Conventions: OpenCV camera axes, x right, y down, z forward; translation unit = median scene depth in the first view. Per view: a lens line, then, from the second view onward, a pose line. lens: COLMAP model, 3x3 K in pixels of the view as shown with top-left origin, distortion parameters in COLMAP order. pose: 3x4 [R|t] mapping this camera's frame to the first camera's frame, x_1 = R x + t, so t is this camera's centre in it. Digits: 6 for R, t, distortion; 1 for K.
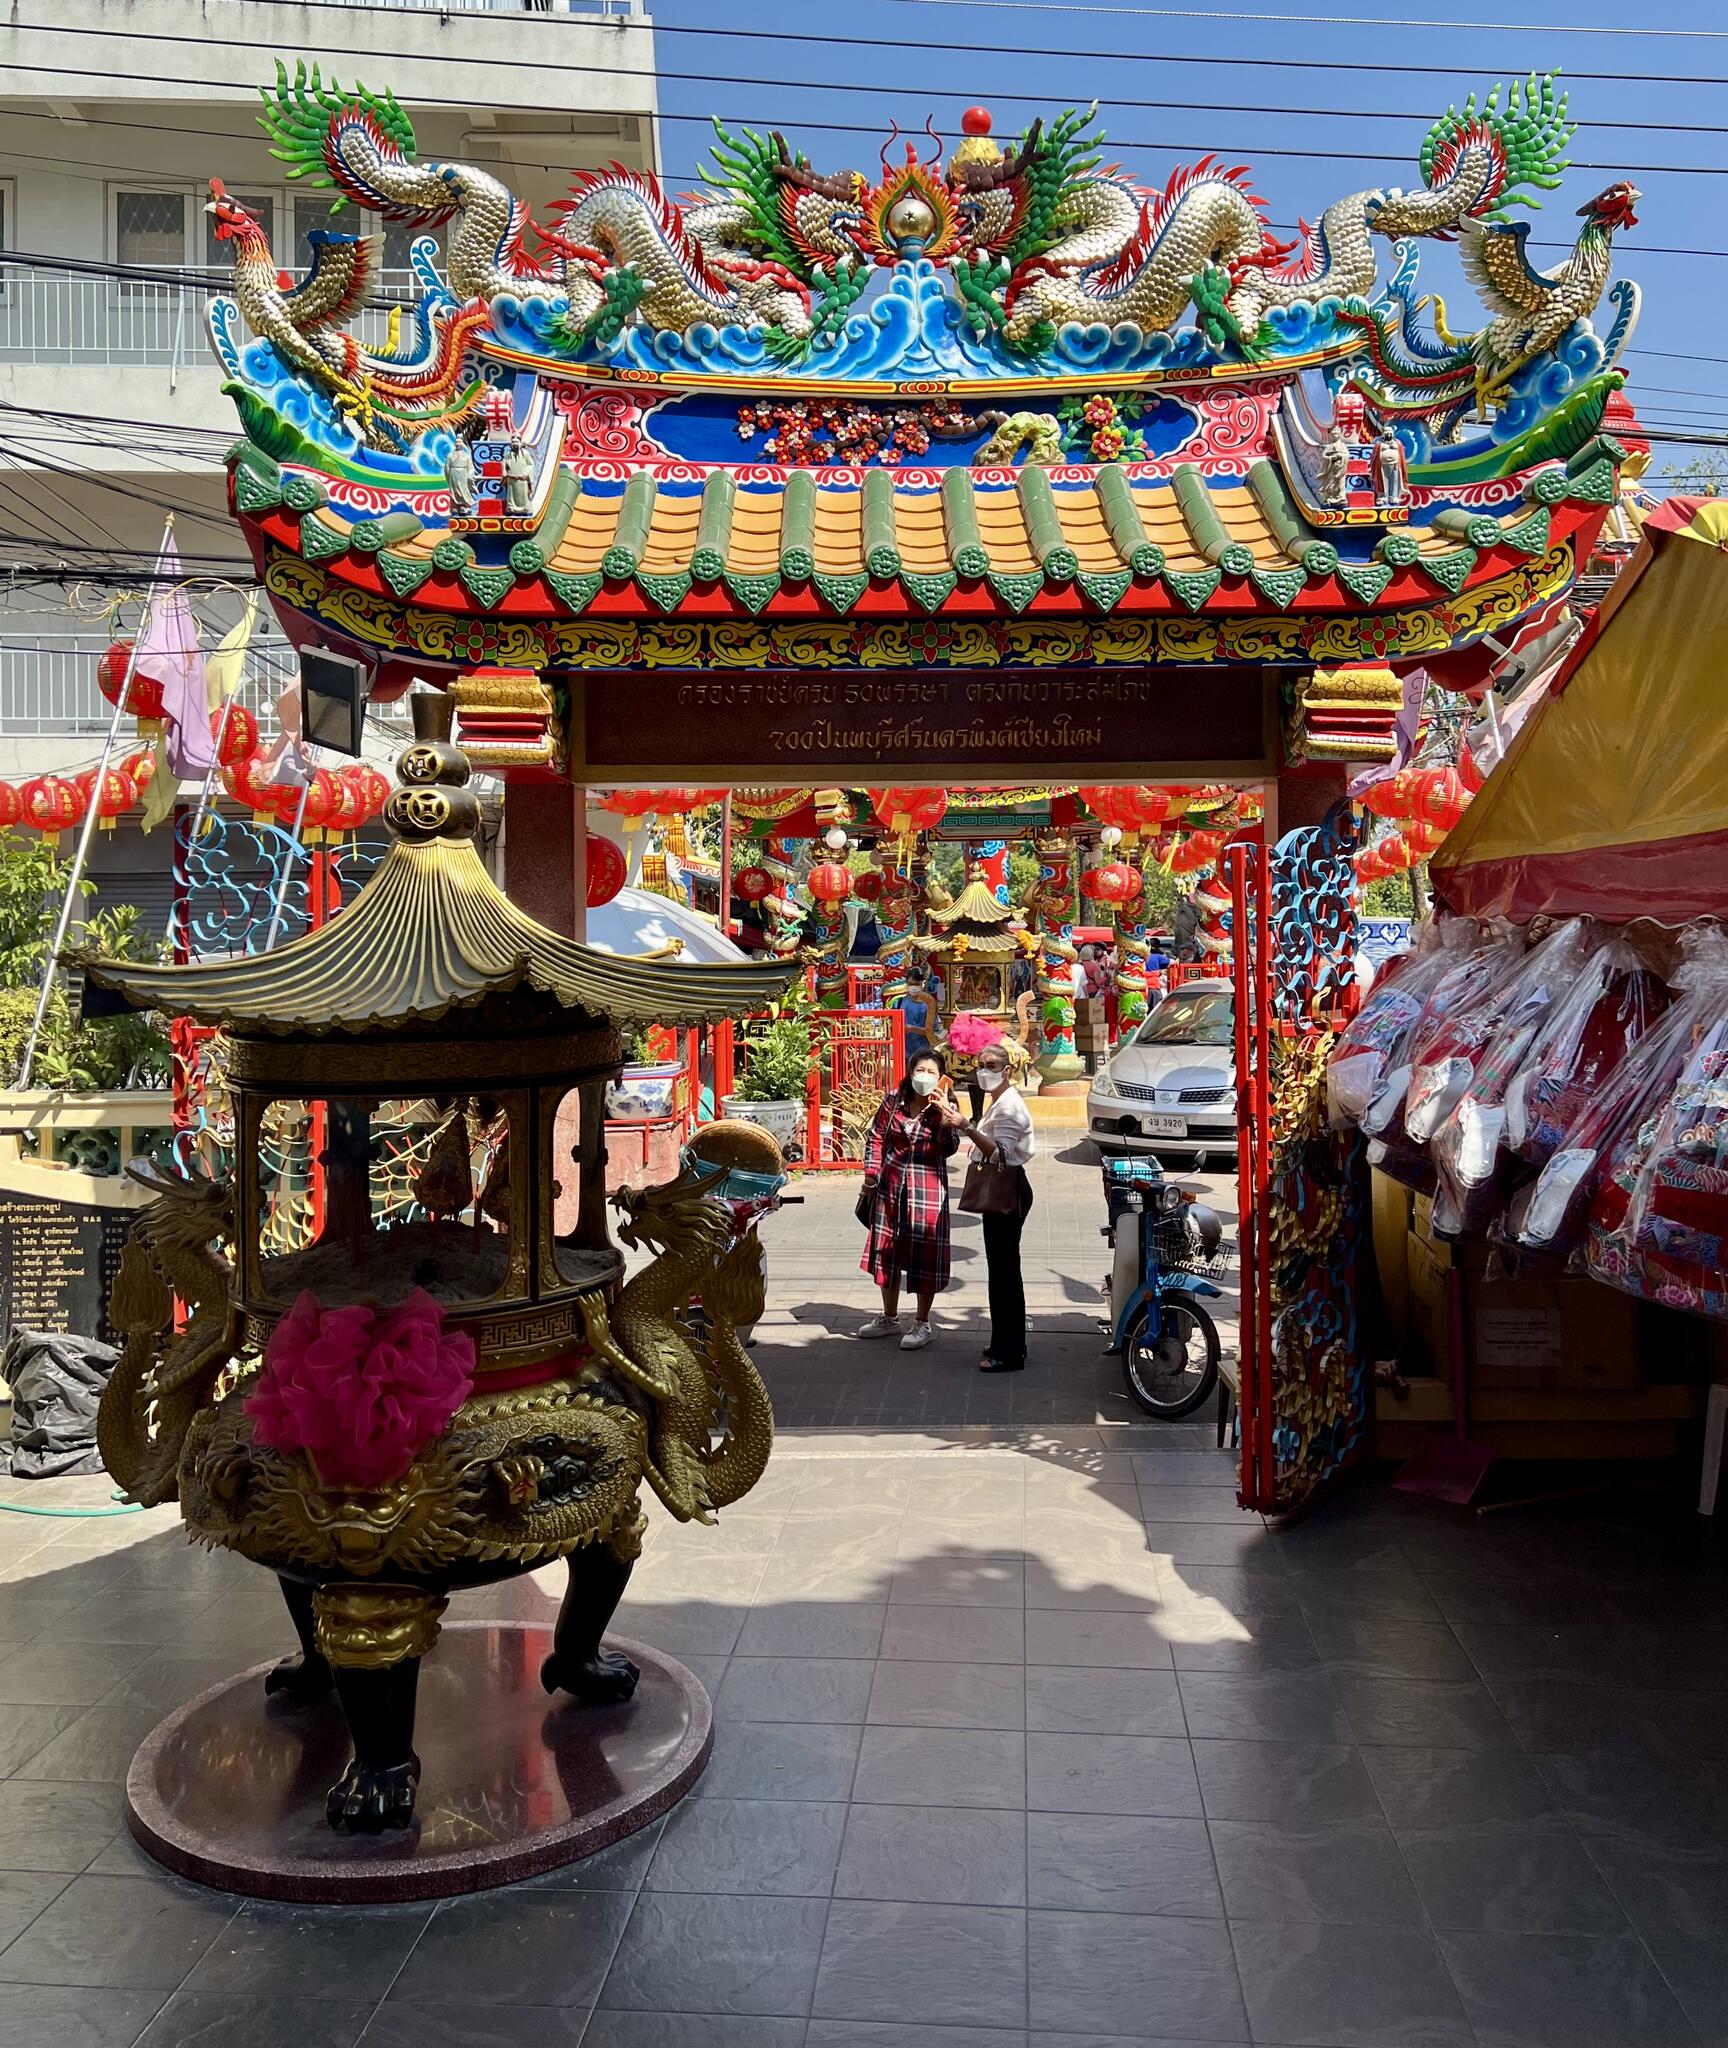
lens RADIAL K [[1753.9, 0, 863.8], [0, 1753.9, 921.4], [0, 0, 1]] dist [0.067029, -0.083657]
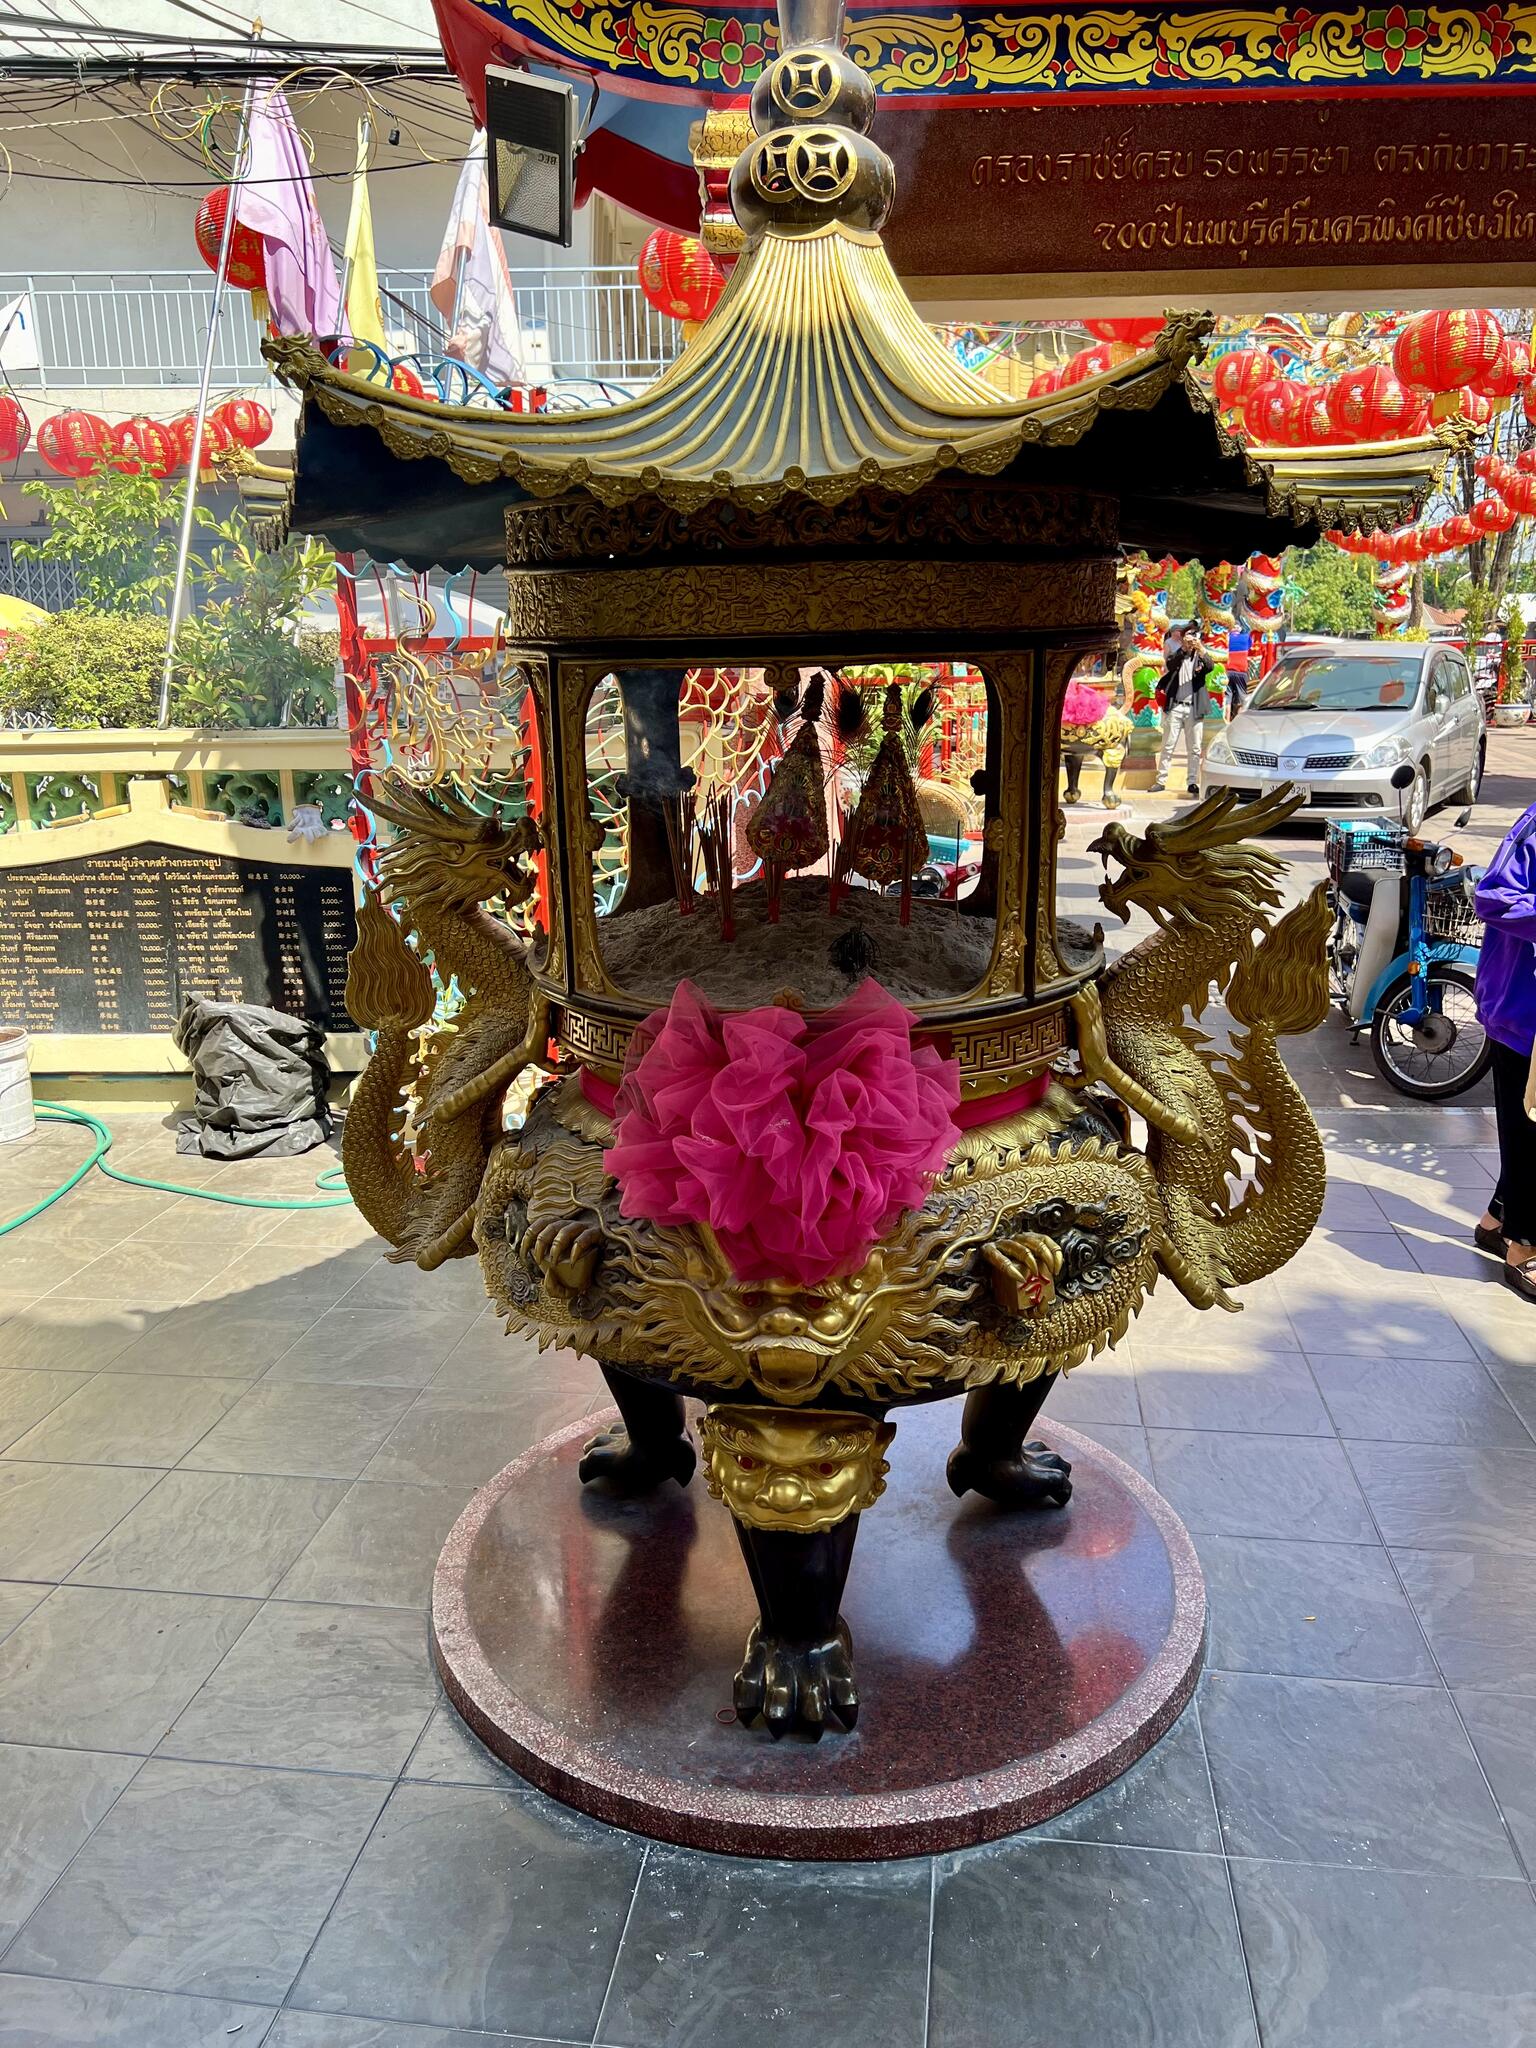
lens RADIAL K [[1518.6, 0, 768.0], [0, 1518.6, 1024.0], [0, 0, 1]] dist [0.044566, -0.044360]
pose [[0.998443, 0.008647, -0.055110, -0.149727], [0.005562, 0.967558, 0.252586, 0.052259], [0.055507, -0.252499, 0.966004, 0.282047]]
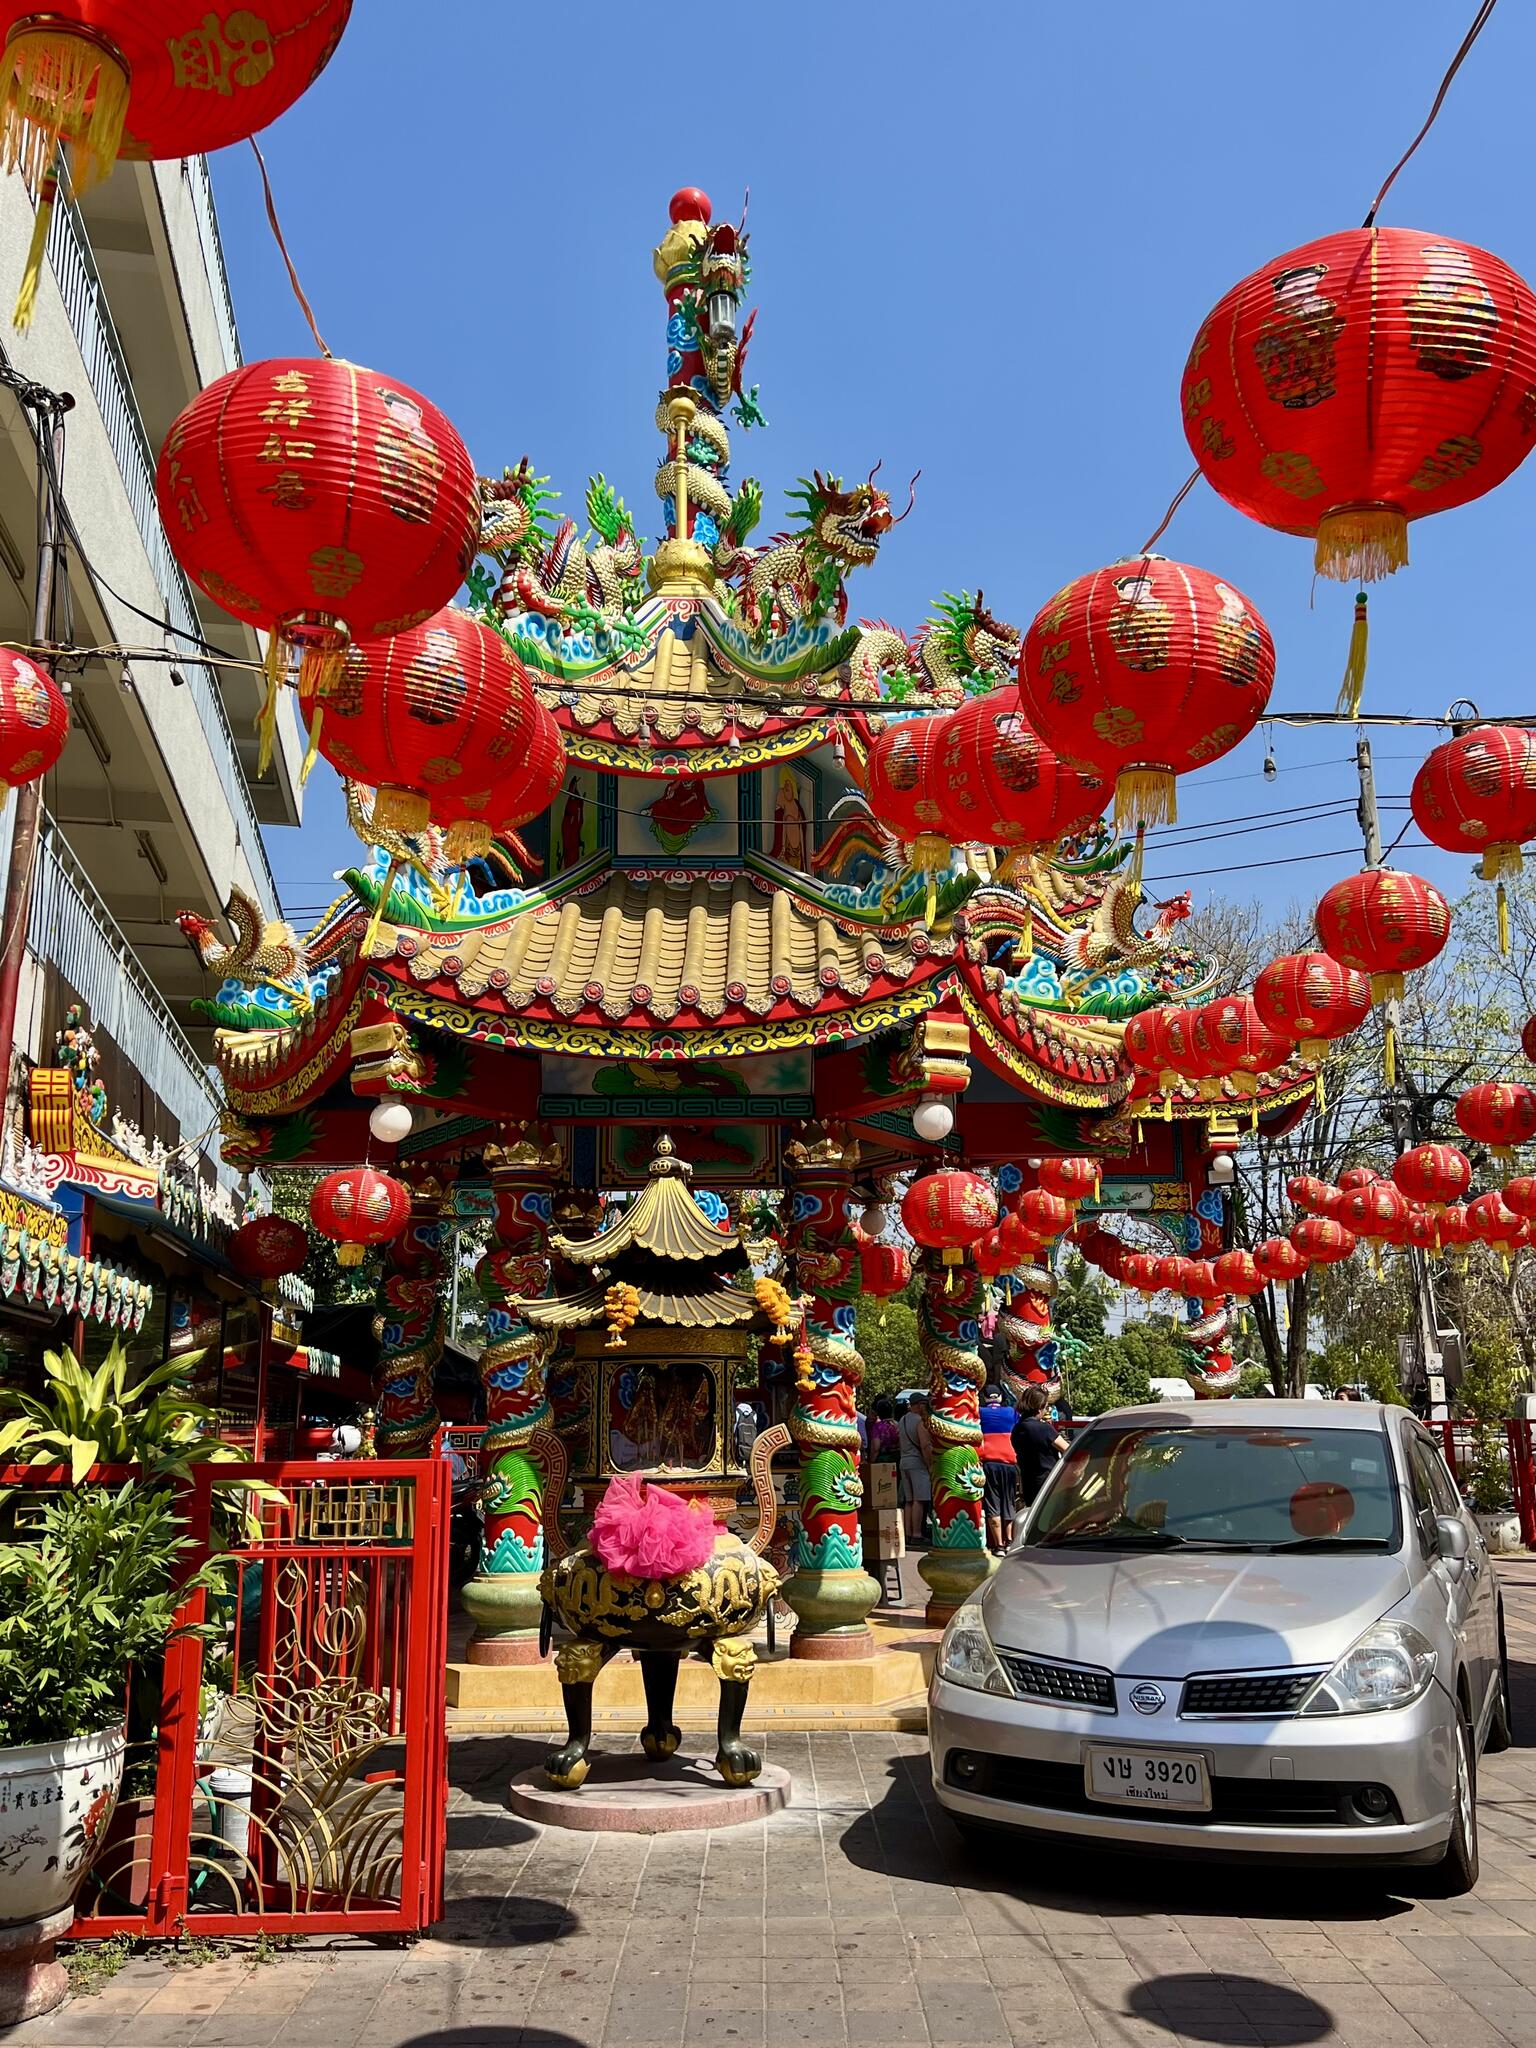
lens RADIAL K [[1751.2, 0, 768.0], [0, 1751.2, 1024.0], [0, 0, 1]] dist [0.075229, -0.184244]
pose [[0.994792, 0.022948, 0.099304, 0.108210], [-0.001030, 0.976536, -0.215351, 0.087482], [-0.101916, 0.214127, 0.971475, 1.315249]]
